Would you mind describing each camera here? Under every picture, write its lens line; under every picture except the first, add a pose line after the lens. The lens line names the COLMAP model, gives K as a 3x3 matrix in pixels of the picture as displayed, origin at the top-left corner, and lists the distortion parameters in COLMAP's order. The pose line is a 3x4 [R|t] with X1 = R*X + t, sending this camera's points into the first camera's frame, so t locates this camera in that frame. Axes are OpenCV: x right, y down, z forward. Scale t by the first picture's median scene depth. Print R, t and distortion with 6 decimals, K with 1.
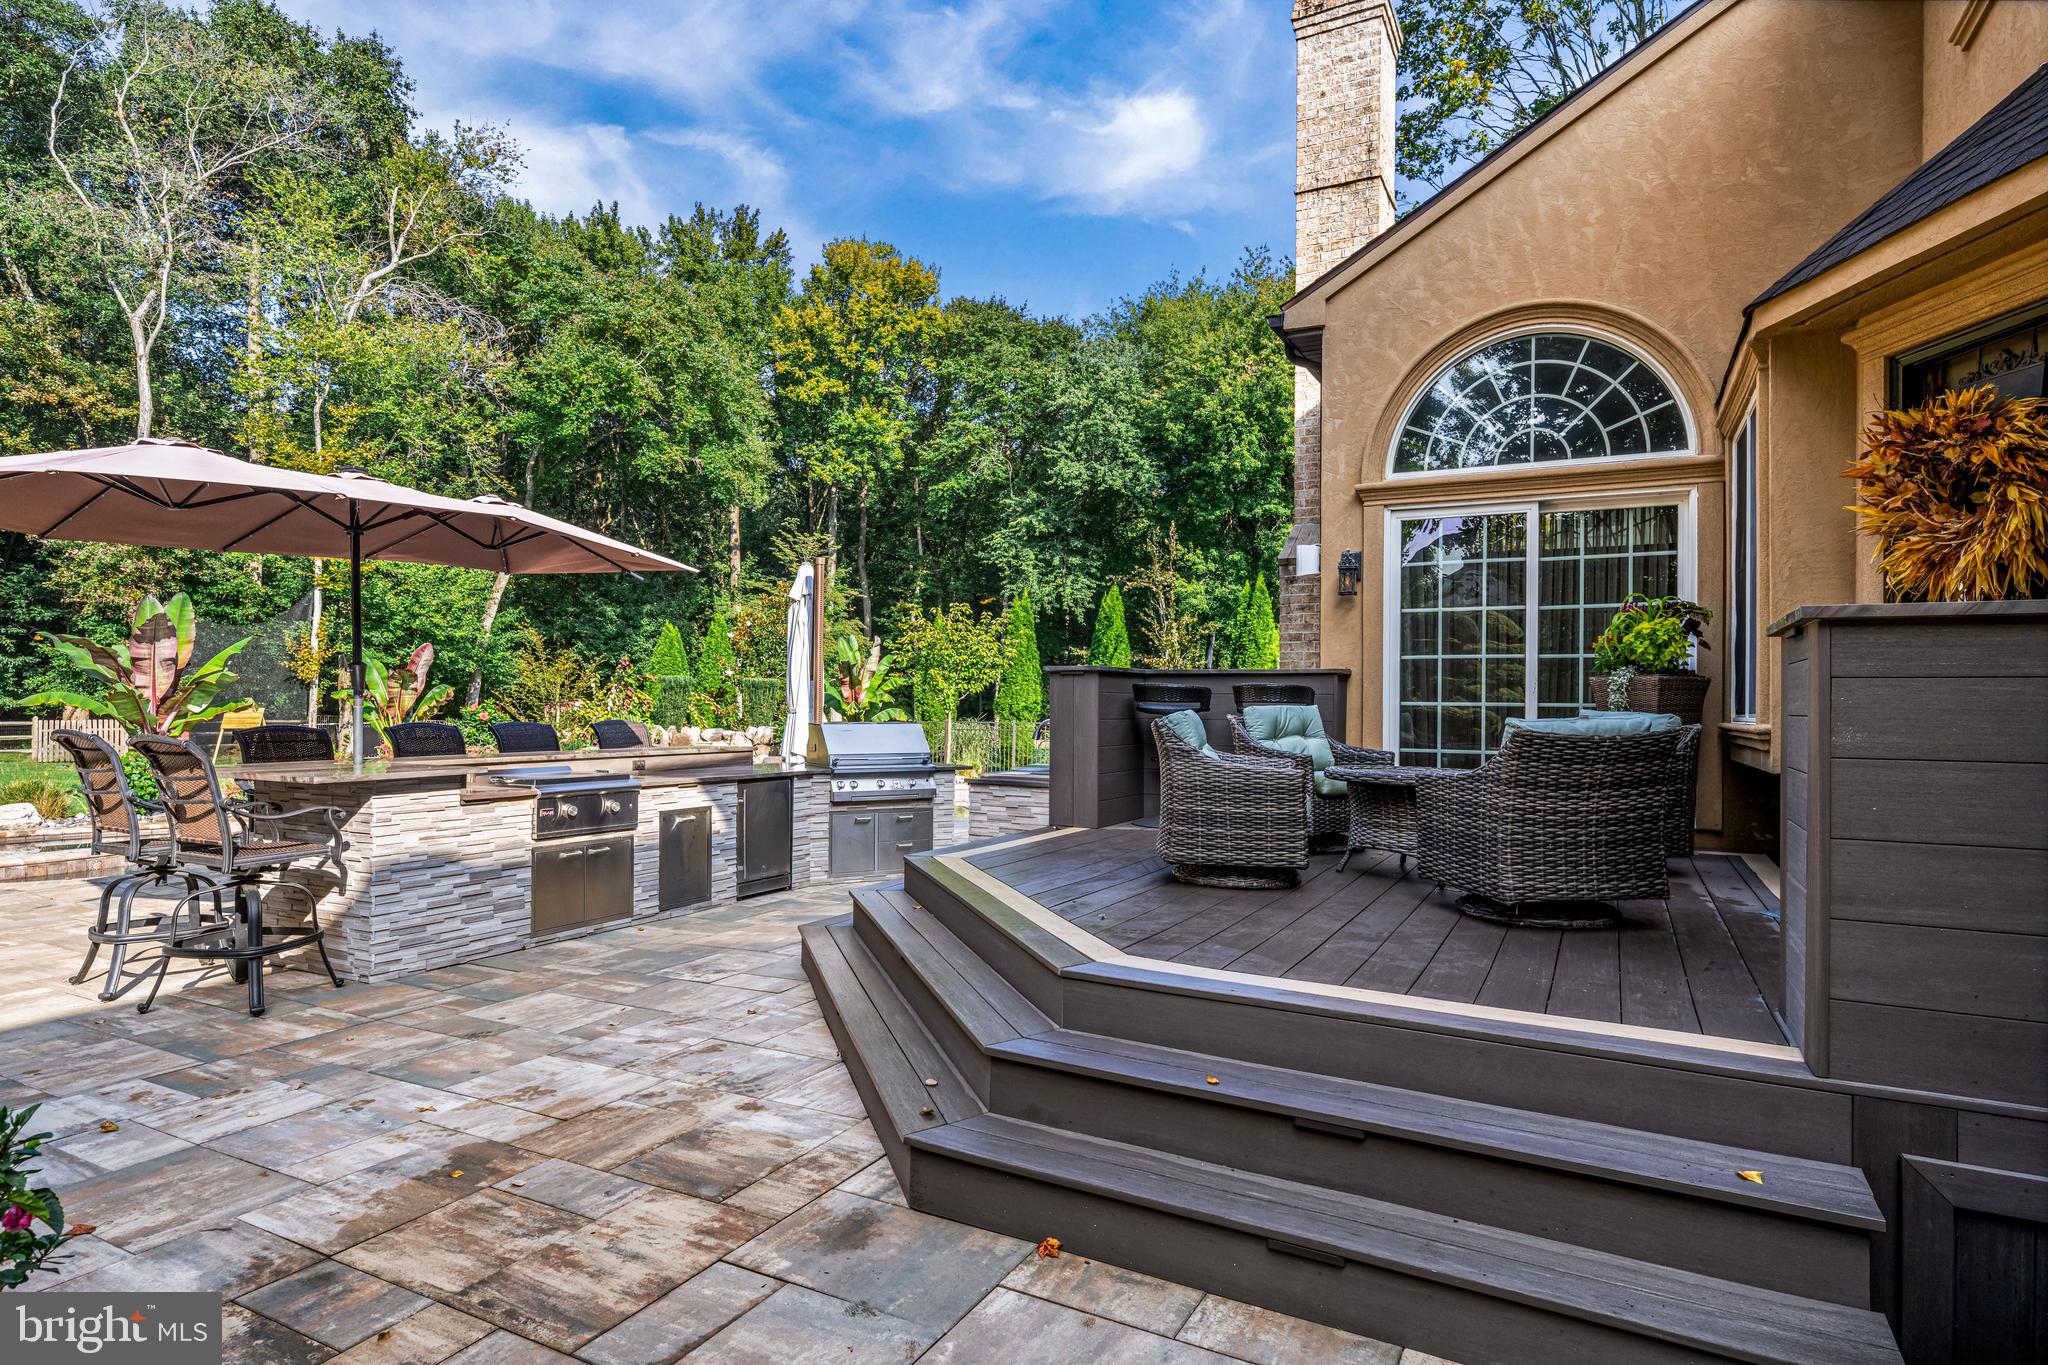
lens RADIAL K [[1082.8, 0, 1023.8], [0, 1082.8, 705.3], [0, 0, 1]] dist [0.001229, 0.000704]
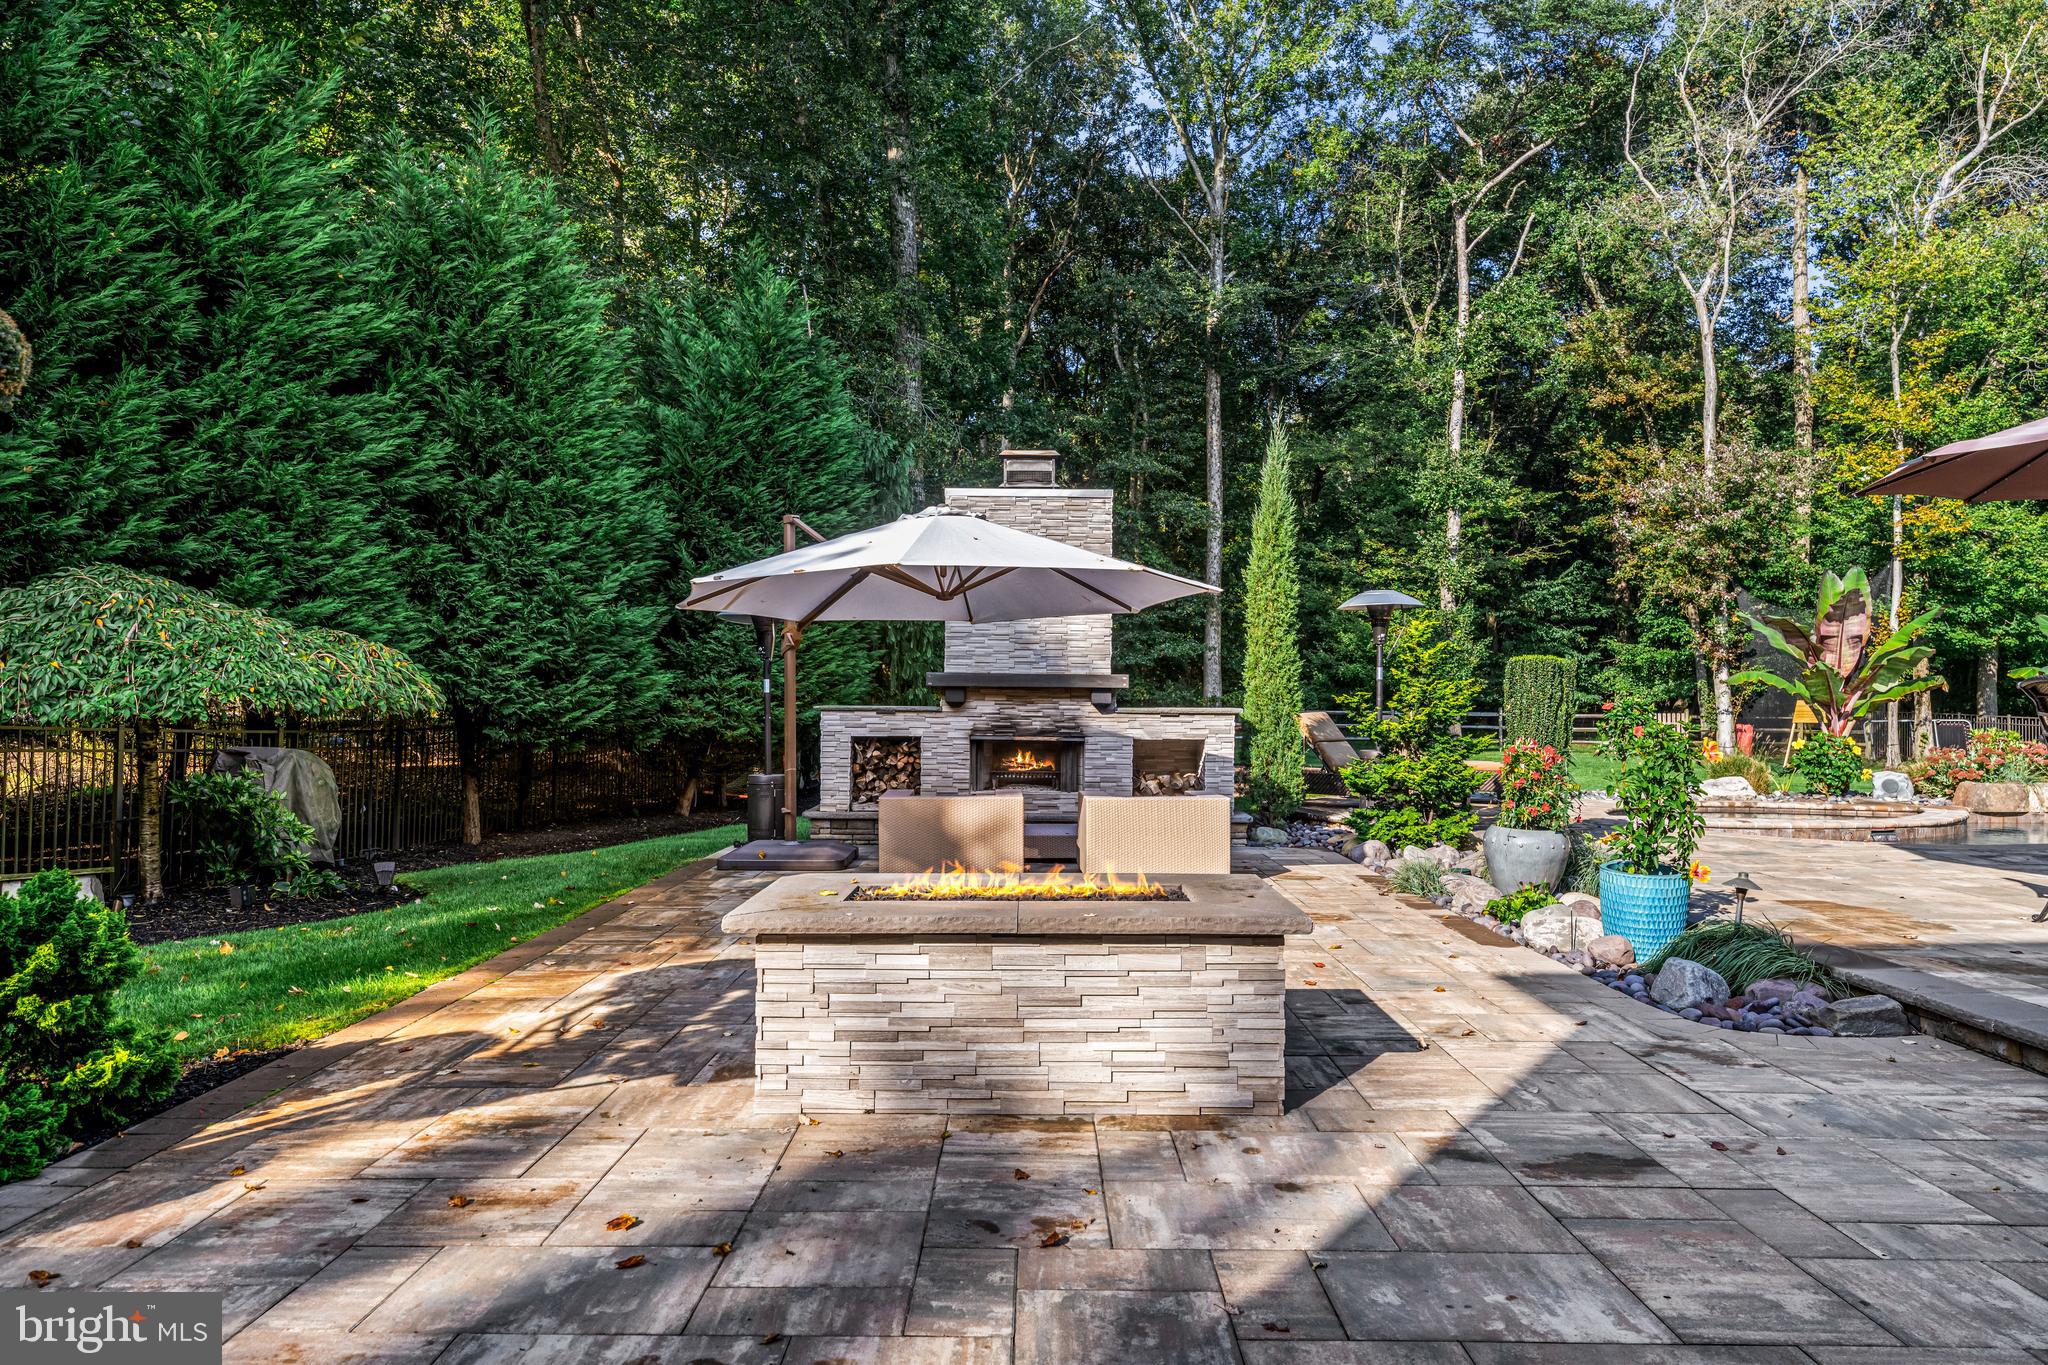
lens RADIAL K [[1365.6, 0, 1044.0], [0, 1365.6, 680.4], [0, 0, 1]] dist [0.004517, 0.001573]
pose [[0.471041, -0.015302, -0.881979, -0.042215], [-0.004524, 0.999794, -0.019762, 0.014330], [0.882100, 0.013299, 0.470875, -0.117344]]
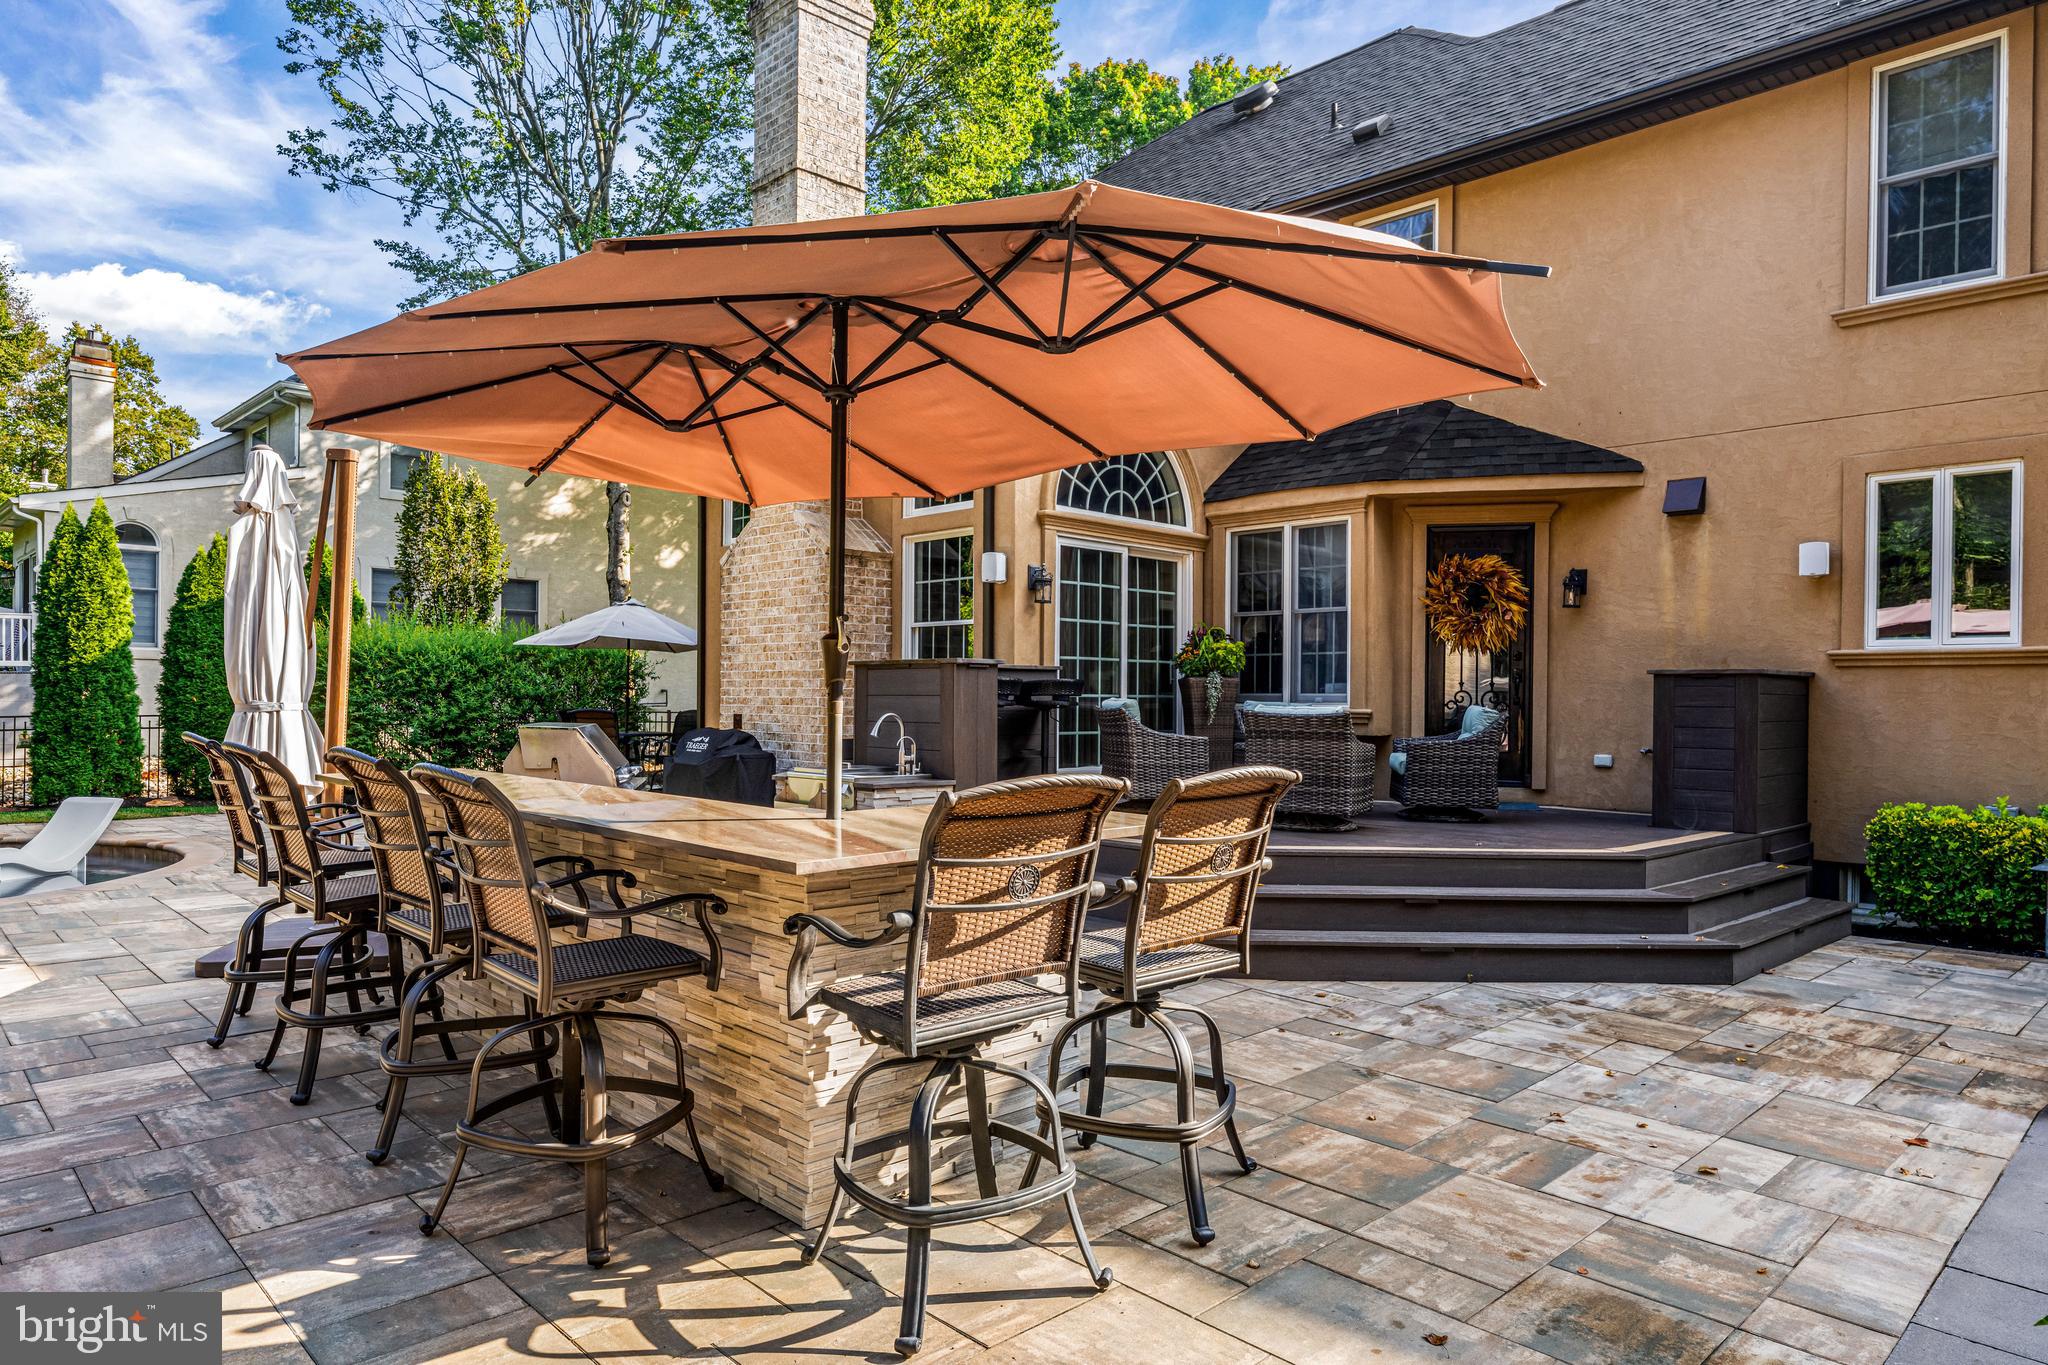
lens RADIAL K [[1253.9, 0, 1014.9], [0, 1253.9, 704.4], [0, 0, 1]] dist [0.008689, -0.001943]
pose [[0.318280, -0.011724, 0.947924, -0.346448], [-0.005363, 0.999885, 0.014167, -0.003789], [-0.947982, -0.009593, 0.318180, 0.206580]]
